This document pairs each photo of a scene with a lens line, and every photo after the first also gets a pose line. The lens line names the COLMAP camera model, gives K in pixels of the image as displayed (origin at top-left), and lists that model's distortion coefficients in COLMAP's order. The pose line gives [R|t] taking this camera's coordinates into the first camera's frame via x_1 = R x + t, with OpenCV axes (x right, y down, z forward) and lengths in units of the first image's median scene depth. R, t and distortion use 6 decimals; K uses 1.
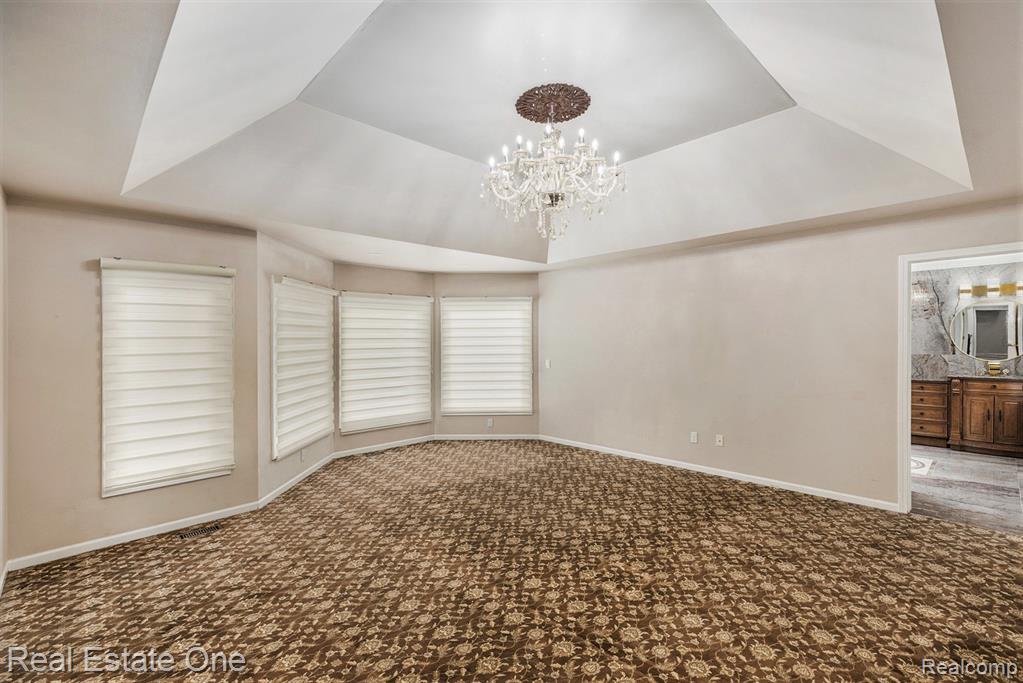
lens RADIAL K [[458.2, 0, 517.4], [0, 458.2, 341.2], [0, 0, 1]] dist [0.000984, 0.000310]
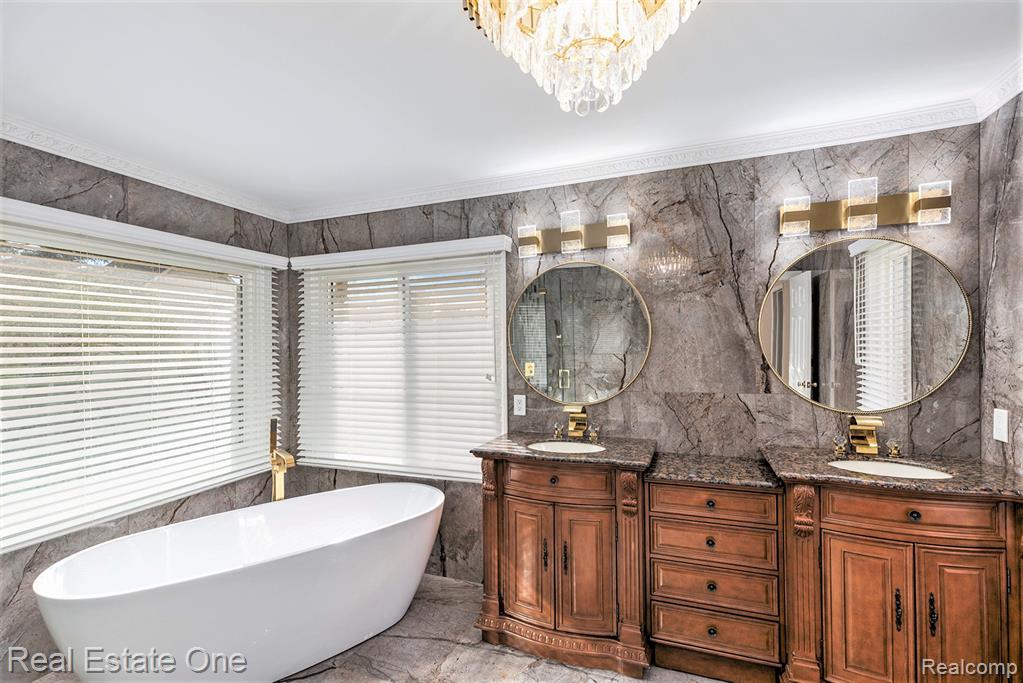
lens RADIAL K [[458.2, 0, 517.4], [0, 458.2, 341.2], [0, 0, 1]] dist [0.000984, 0.000310]
pose [[0.899162, -0.002636, 0.437607, 0.604351], [0.009622, 0.999859, -0.013747, -0.009209], [-0.437509, 0.016572, 0.899061, 0.748491]]
